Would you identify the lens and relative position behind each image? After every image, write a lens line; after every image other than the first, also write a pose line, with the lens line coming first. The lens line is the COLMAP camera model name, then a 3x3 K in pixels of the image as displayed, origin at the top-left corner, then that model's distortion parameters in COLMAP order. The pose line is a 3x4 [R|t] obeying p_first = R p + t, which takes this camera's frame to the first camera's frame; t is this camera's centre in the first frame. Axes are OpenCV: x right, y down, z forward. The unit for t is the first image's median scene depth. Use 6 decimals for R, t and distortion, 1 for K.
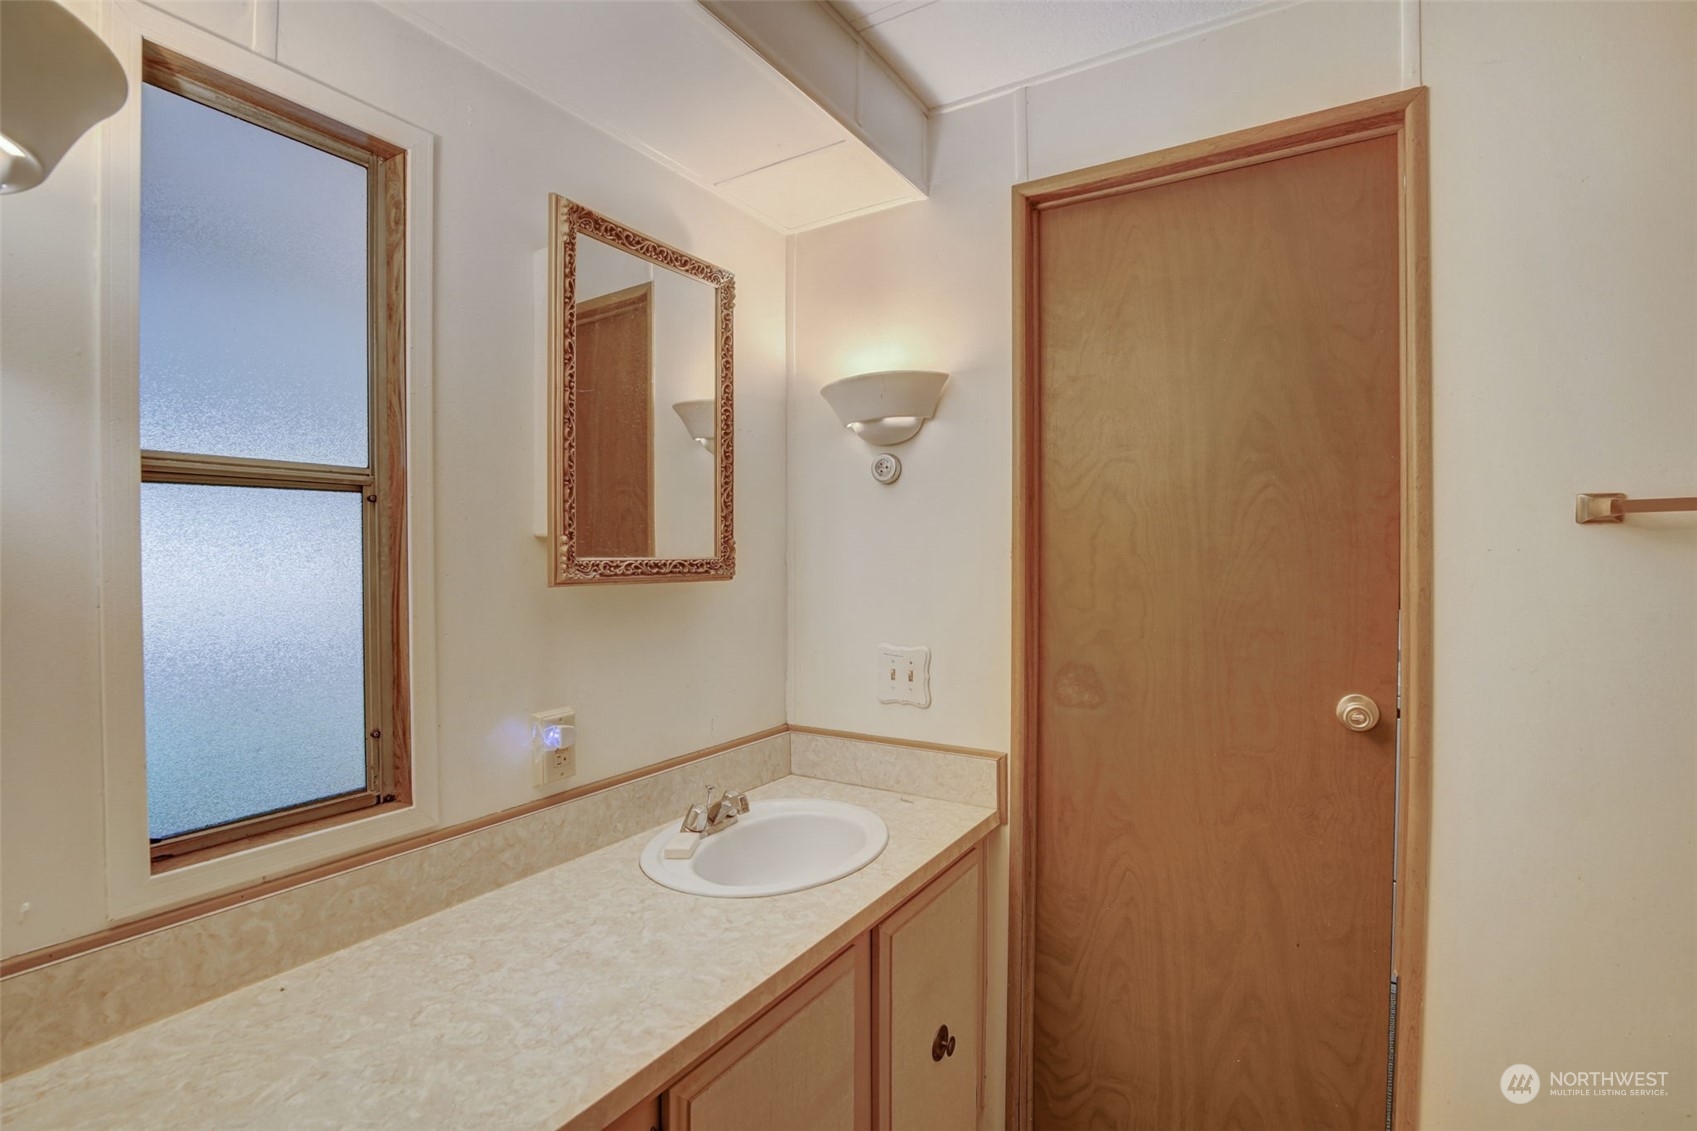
lens RADIAL K [[800.1, 0, 848.5], [0, 800.1, 565.5], [0, 0, 1]] dist [-0.020039, 0.001184]
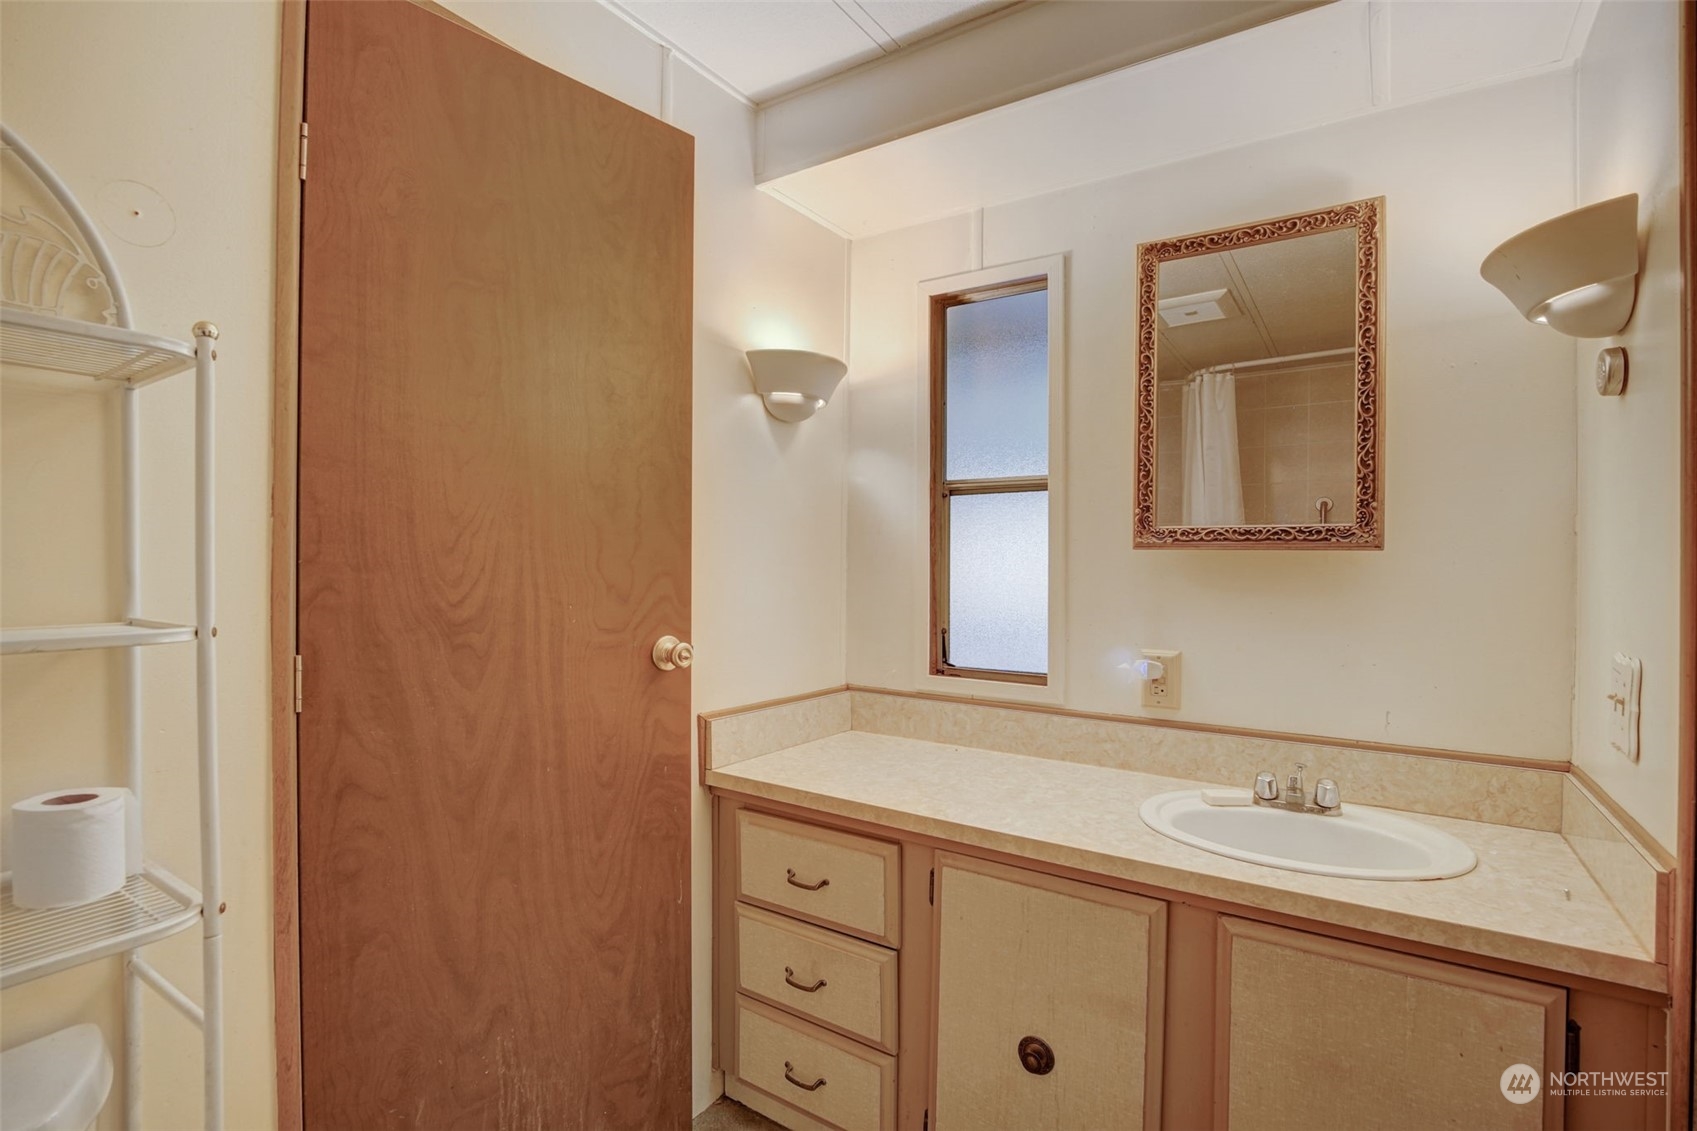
lens RADIAL K [[800.1, 0, 848.5], [0, 800.1, 565.5], [0, 0, 1]] dist [-0.020039, 0.001184]
pose [[-0.026750, 0.004330, -0.999633, 0.903836], [-0.025574, 0.999660, 0.005015, 0.056715], [0.999315, 0.025698, -0.026630, 0.557091]]
